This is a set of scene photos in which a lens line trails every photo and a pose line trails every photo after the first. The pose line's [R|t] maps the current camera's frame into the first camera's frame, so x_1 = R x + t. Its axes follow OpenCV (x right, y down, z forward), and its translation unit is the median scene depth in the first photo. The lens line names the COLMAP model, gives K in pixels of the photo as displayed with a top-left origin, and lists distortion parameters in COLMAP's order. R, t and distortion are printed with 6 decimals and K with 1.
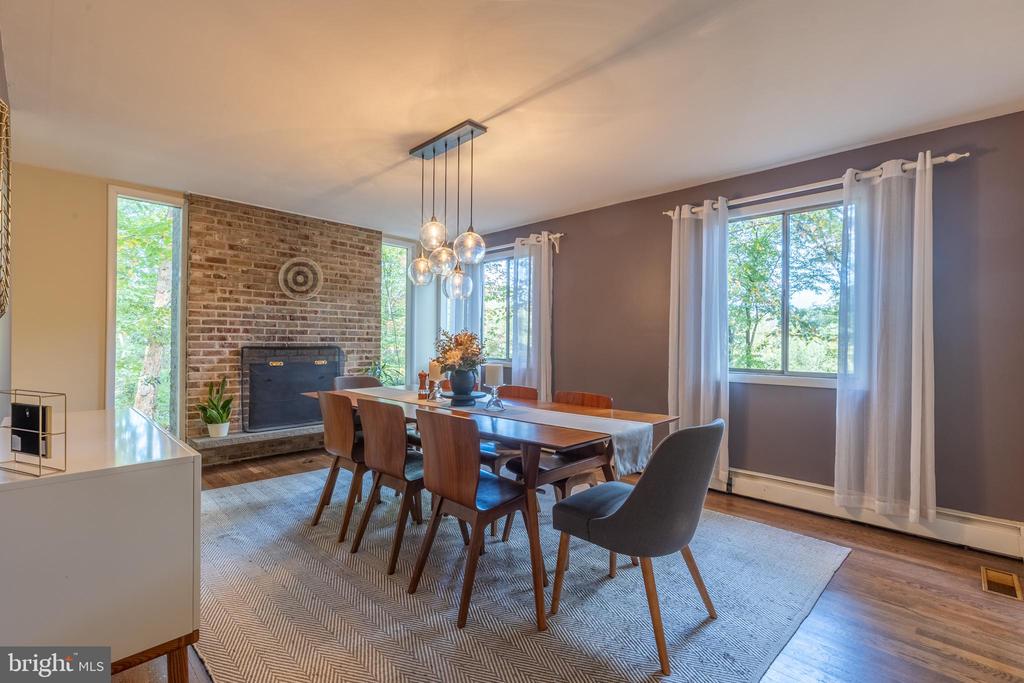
lens RADIAL K [[458.2, 0, 513.3], [0, 458.2, 343.2], [0, 0, 1]] dist [0.000143, -0.000041]
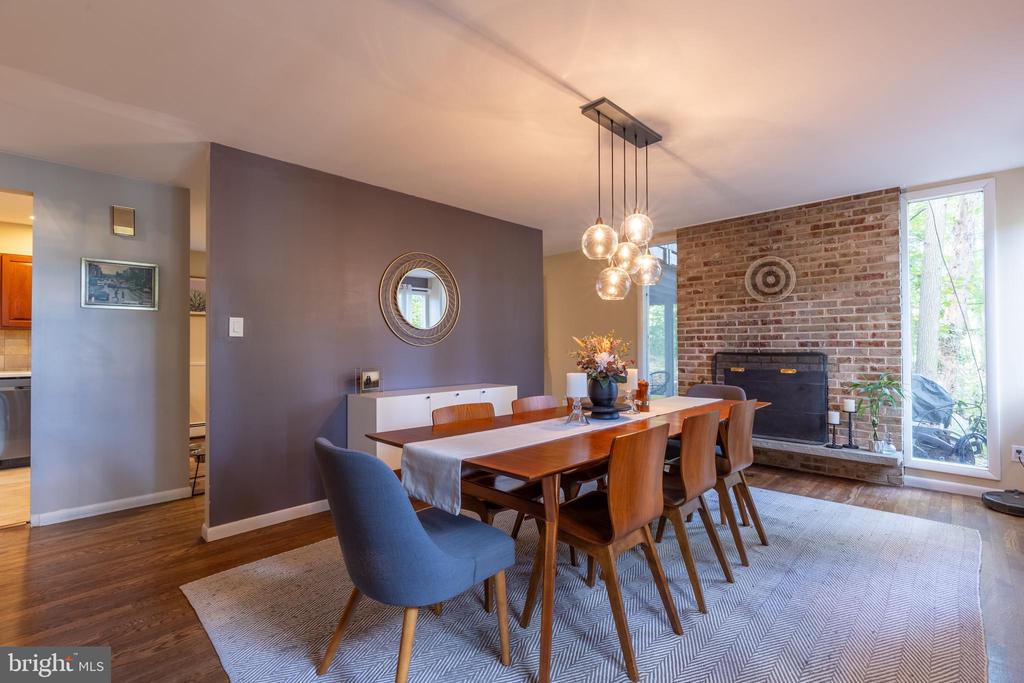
lens RADIAL K [[458.2, 0, 513.3], [0, 458.2, 343.2], [0, 0, 1]] dist [0.000143, -0.000041]
pose [[-0.015615, -0.018158, -0.999713, 0.475808], [-0.000236, 0.999835, -0.018156, 0.005184], [0.999878, -0.000047, -0.015617, 0.501664]]
